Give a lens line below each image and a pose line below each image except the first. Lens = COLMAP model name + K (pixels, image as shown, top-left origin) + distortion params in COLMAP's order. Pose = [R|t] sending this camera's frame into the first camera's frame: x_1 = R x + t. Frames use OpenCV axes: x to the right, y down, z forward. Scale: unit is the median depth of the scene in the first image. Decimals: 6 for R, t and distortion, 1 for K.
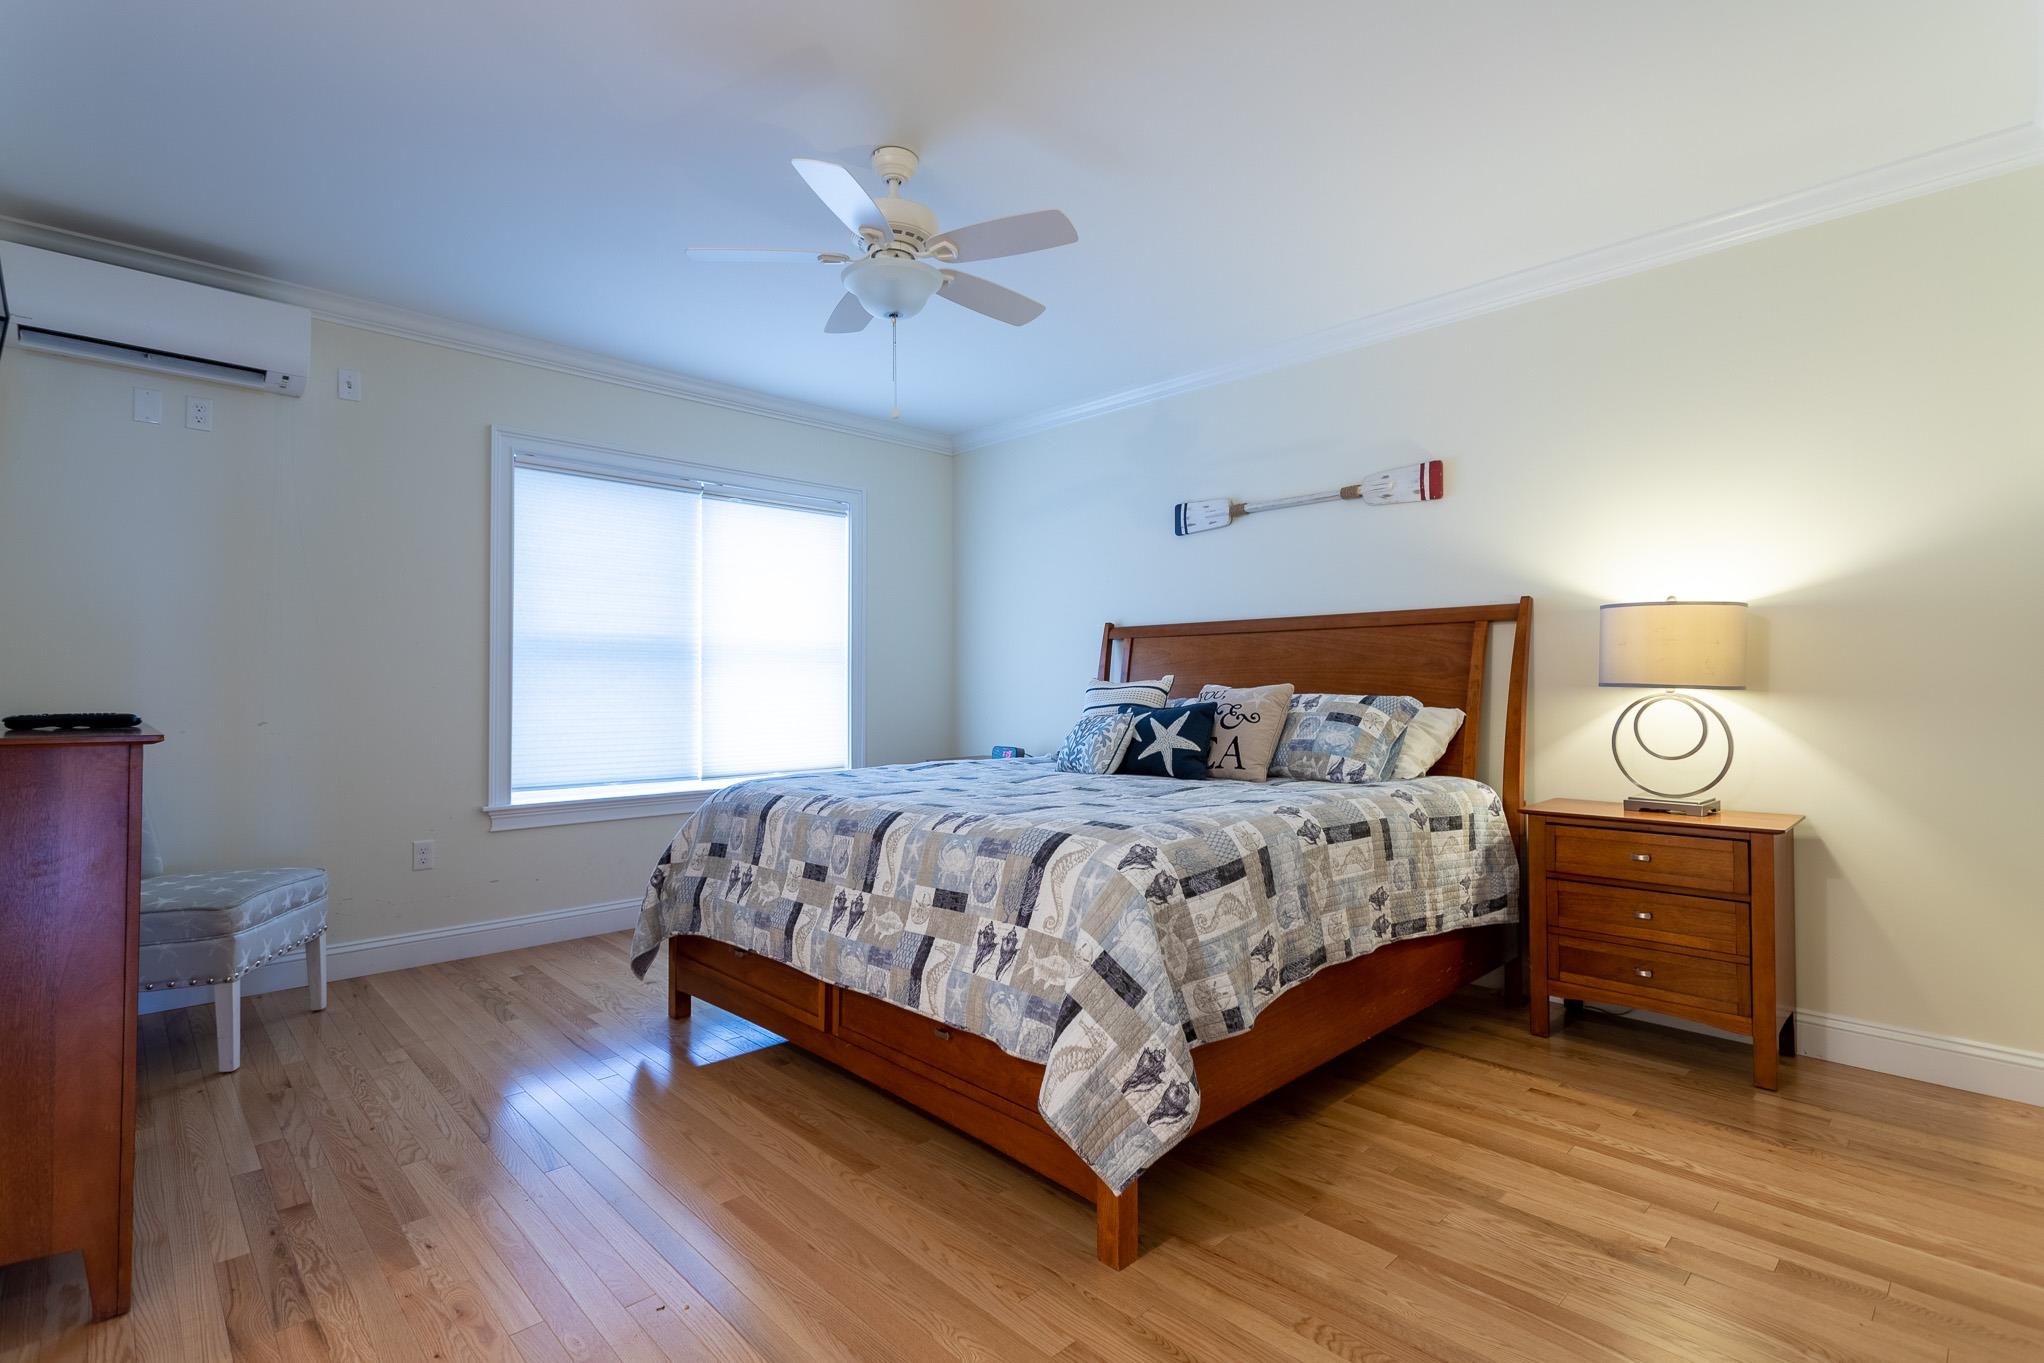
lens RADIAL K [[978.2, 0, 1023.2], [0, 978.2, 667.8], [0, 0, 1]] dist [0.000732, 0.000615]
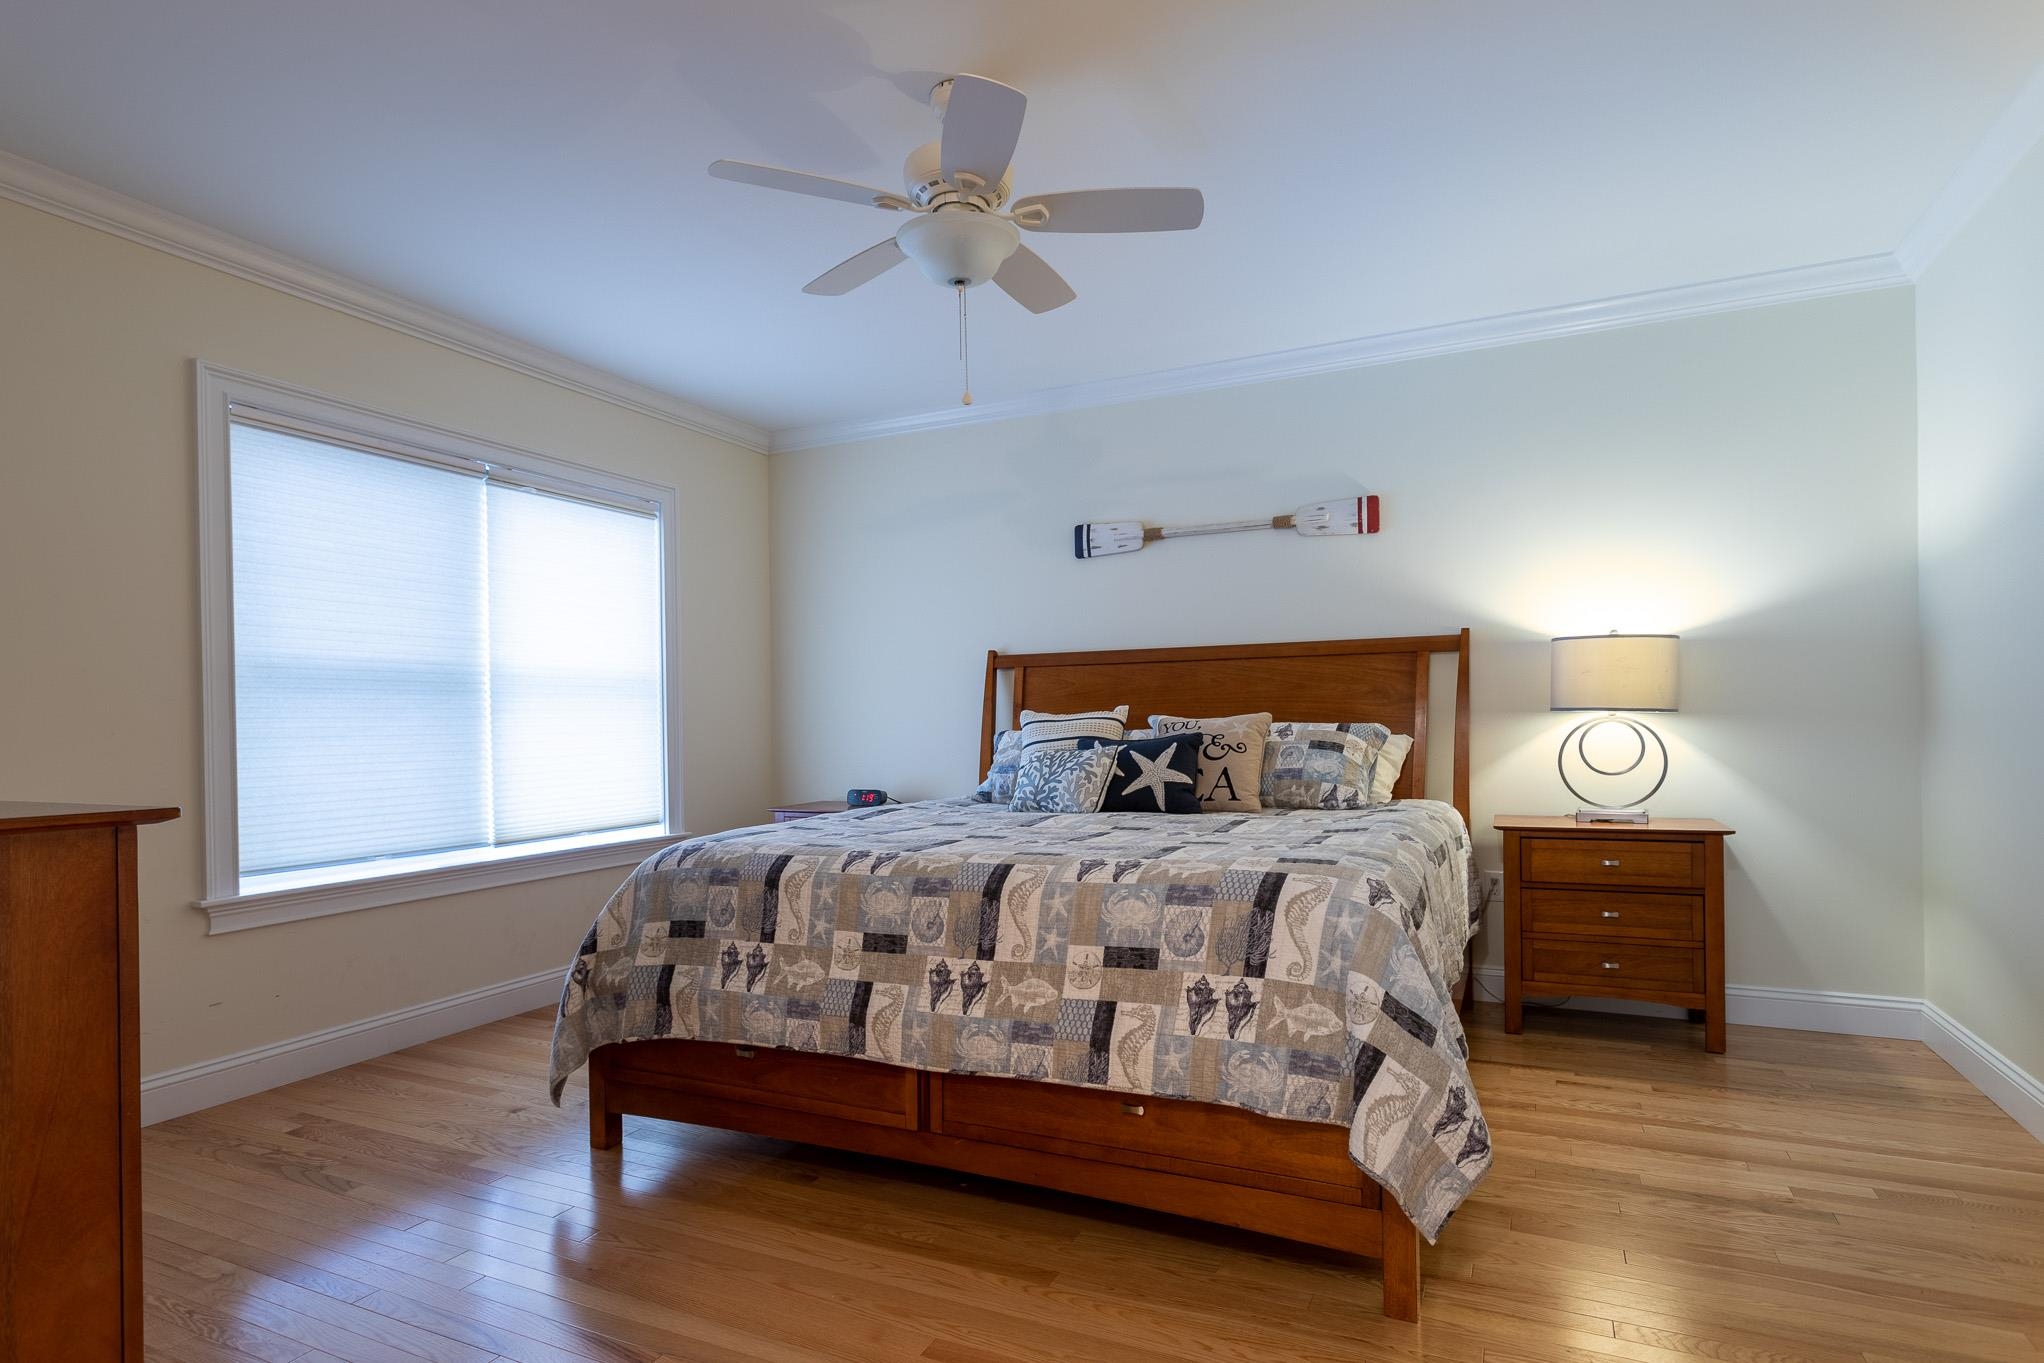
lens RADIAL K [[1041.9, 0, 1043.2], [0, 1041.9, 717.3], [0, 0, 1]] dist [-0.001223, 0.001891]
pose [[0.933239, -0.013268, 0.359011, -0.343925], [0.008417, 0.999851, 0.015073, 0.003795], [-0.359157, -0.011045, 0.933212, 0.107727]]
